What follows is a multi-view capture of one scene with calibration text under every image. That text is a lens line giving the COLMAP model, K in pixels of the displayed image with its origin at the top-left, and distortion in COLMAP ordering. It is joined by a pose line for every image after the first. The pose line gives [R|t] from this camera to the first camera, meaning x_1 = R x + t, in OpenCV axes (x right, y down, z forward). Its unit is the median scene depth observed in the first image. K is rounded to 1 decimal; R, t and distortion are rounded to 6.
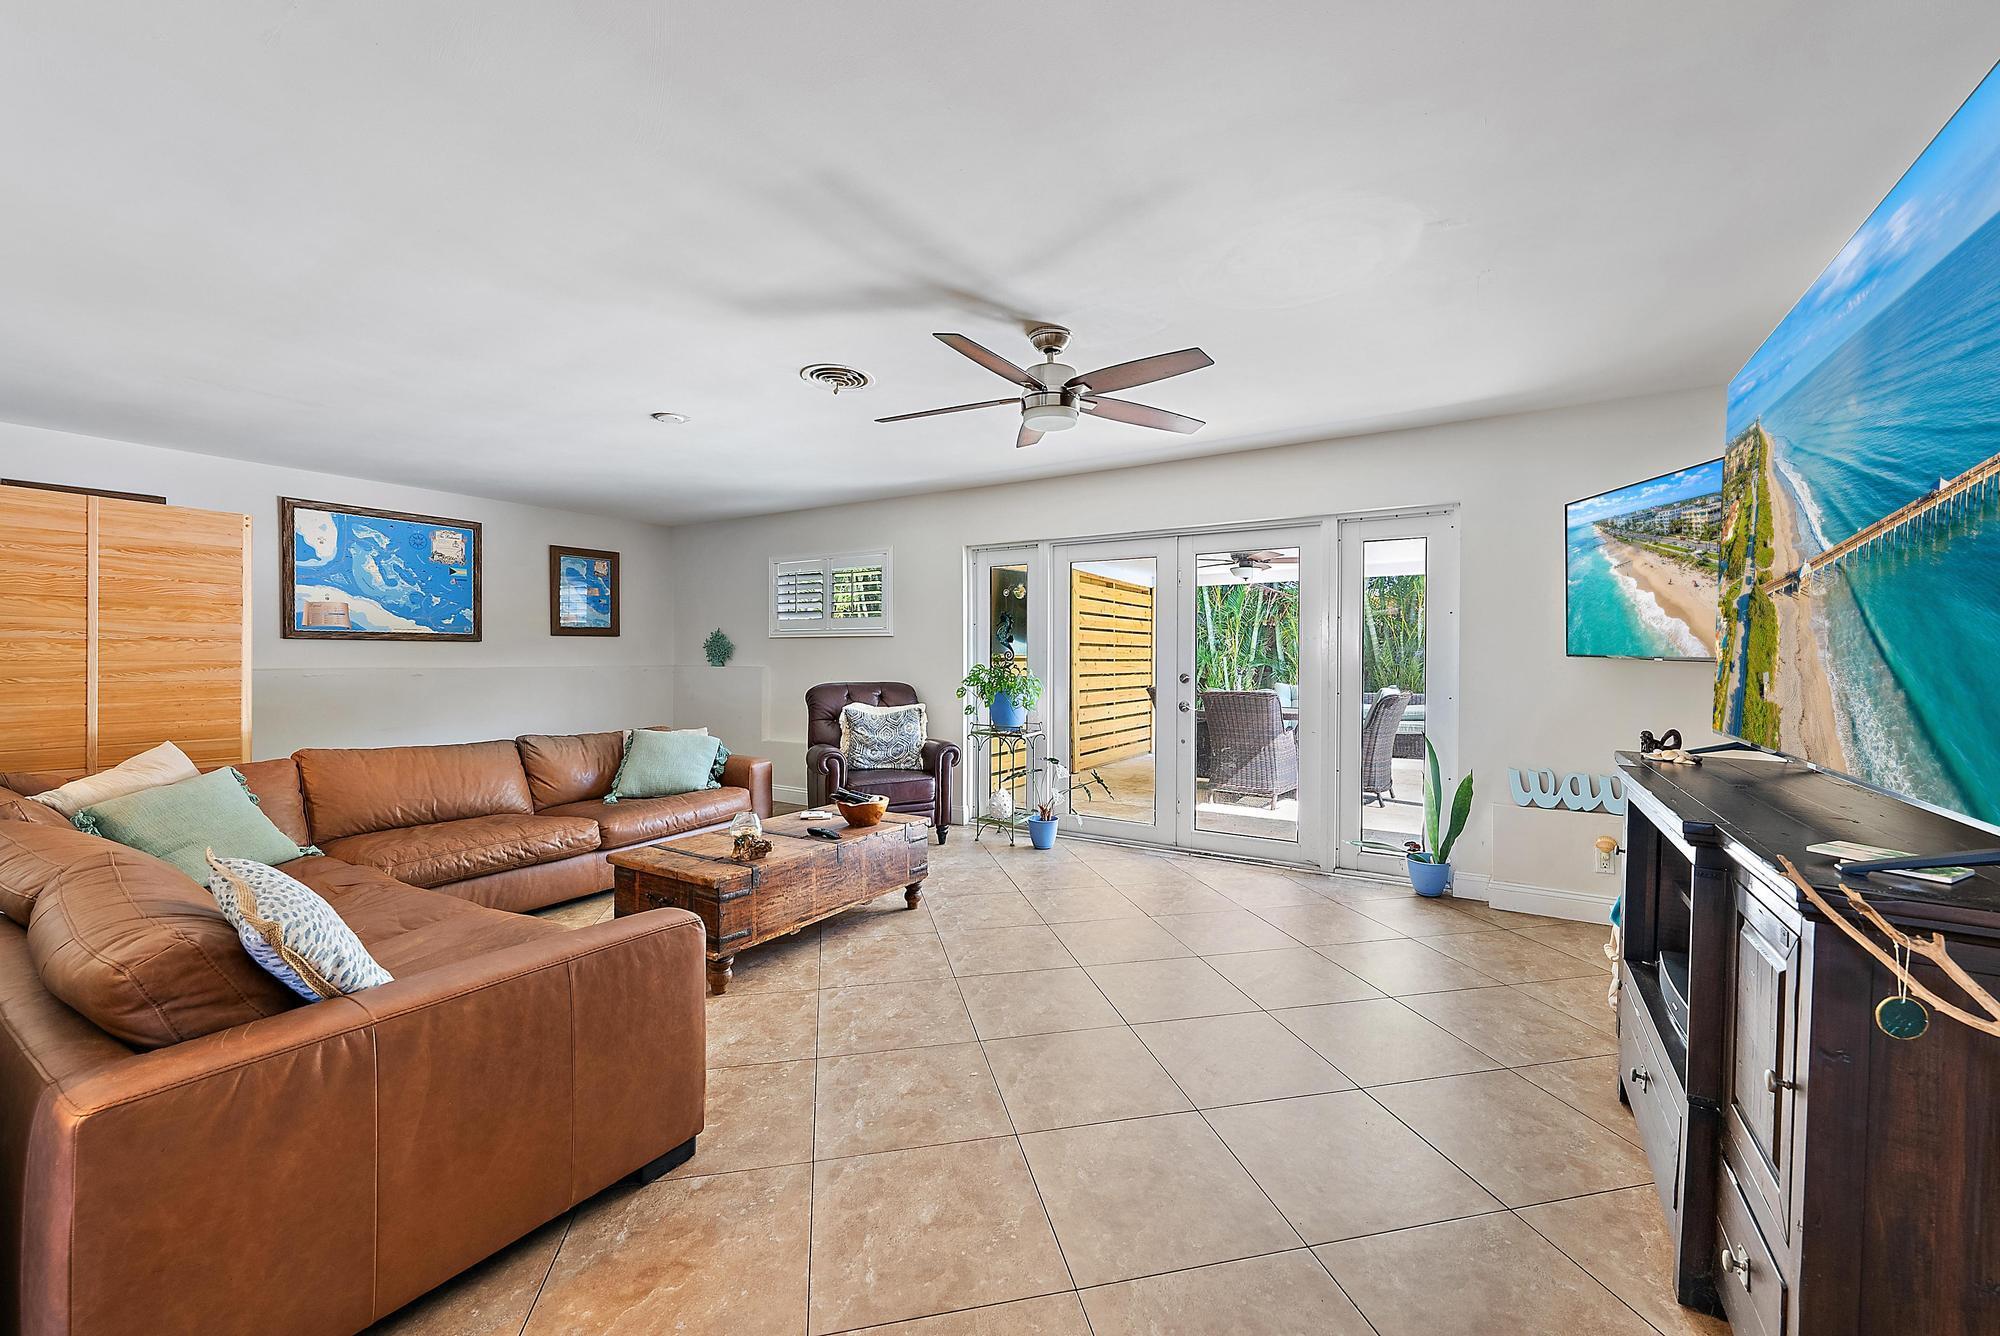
lens RADIAL K [[781.0, 0, 1007.5], [0, 781.0, 658.2], [0, 0, 1]] dist [-0.002280, -0.000144]
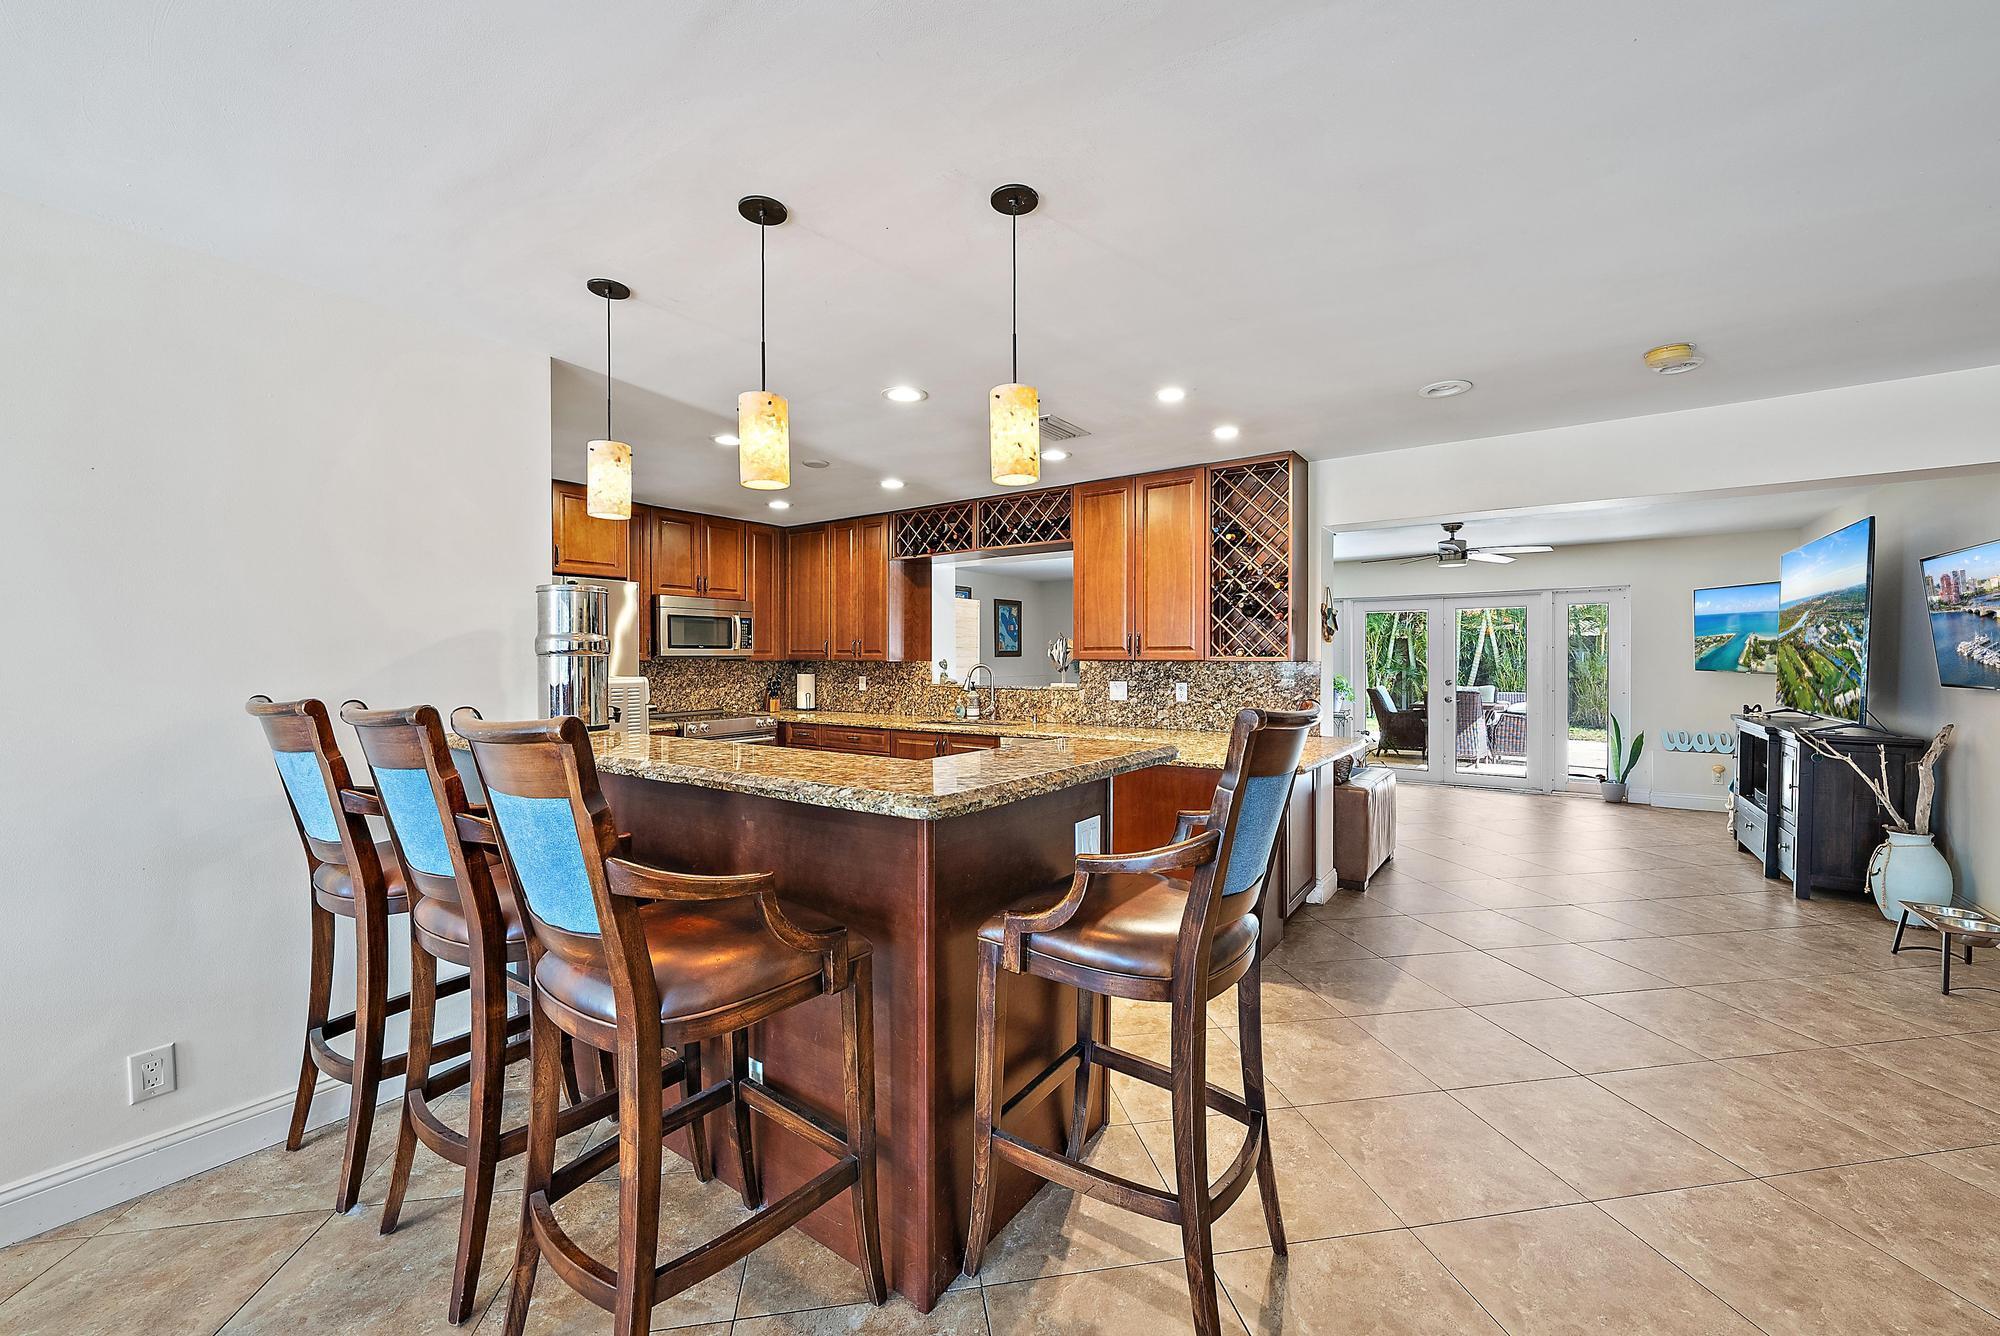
lens RADIAL K [[773.9, 0, 1009.3], [0, 773.9, 663.6], [0, 0, 1]] dist [-0.000085, -0.000003]
pose [[0.998702, -0.005715, -0.050620, -0.817871], [0.005826, 0.999981, 0.002043, -0.031015], [0.050607, -0.002335, 0.998716, -0.921248]]
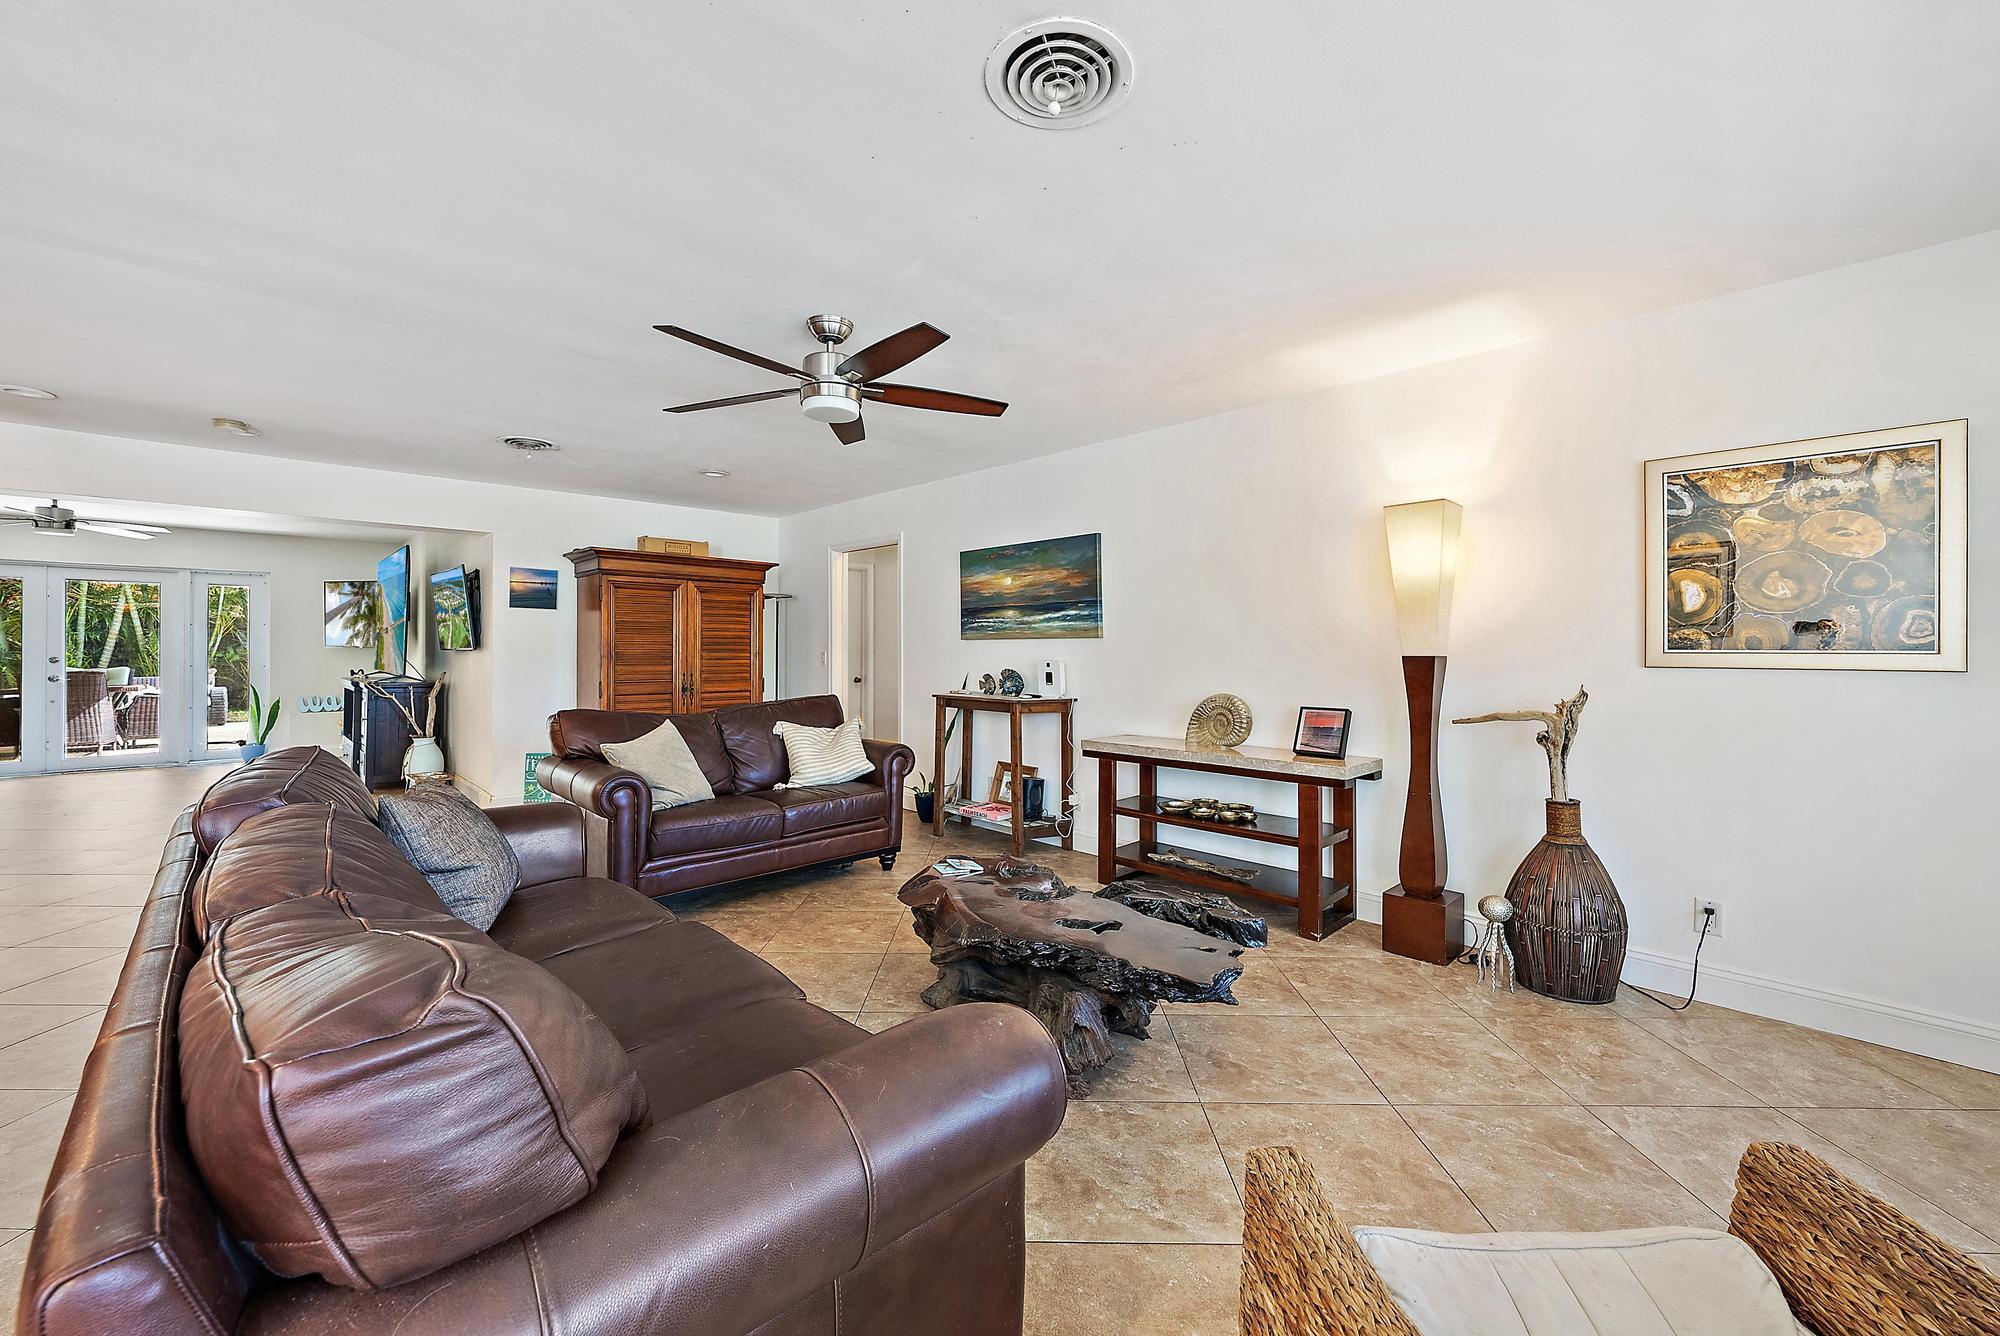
lens RADIAL K [[778.9, 0, 1009.2], [0, 778.9, 647.3], [0, 0, 1]] dist [-0.001042, 0.000123]
pose [[0.229934, -0.000061, 0.973206, -1.059407], [0.001368, 0.999999, -0.000261, 0.004680], [-0.973205, 0.001392, 0.229934, -1.498354]]
